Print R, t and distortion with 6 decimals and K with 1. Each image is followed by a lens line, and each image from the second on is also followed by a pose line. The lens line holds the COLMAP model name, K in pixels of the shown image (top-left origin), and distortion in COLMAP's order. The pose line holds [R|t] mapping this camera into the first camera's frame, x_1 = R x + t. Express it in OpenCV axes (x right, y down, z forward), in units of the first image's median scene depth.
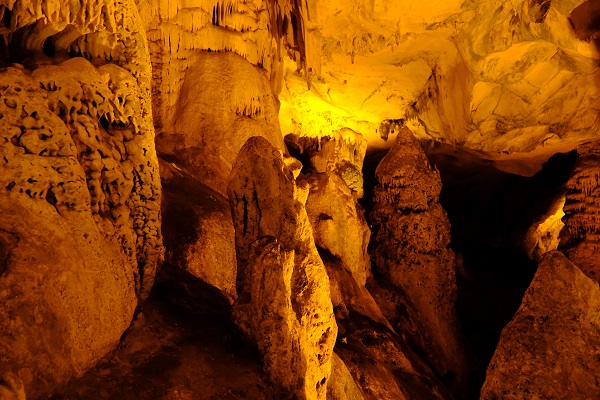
lens RADIAL K [[411.1, 0, 299.2], [0, 411.1, 199.7], [0, 0, 1]] dist [0.004708, 0.000801]
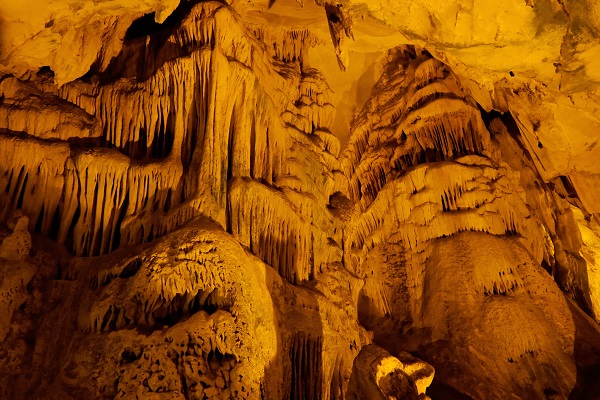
lens RADIAL K [[411.1, 0, 298.9], [0, 411.1, 198.9], [0, 0, 1]] dist [0.004708, 0.000801]
pose [[0.656476, -0.339677, -0.673542, 0.715303], [0.029757, 0.903847, -0.426820, -0.071560], [0.753760, 0.260154, 0.603462, 0.269801]]
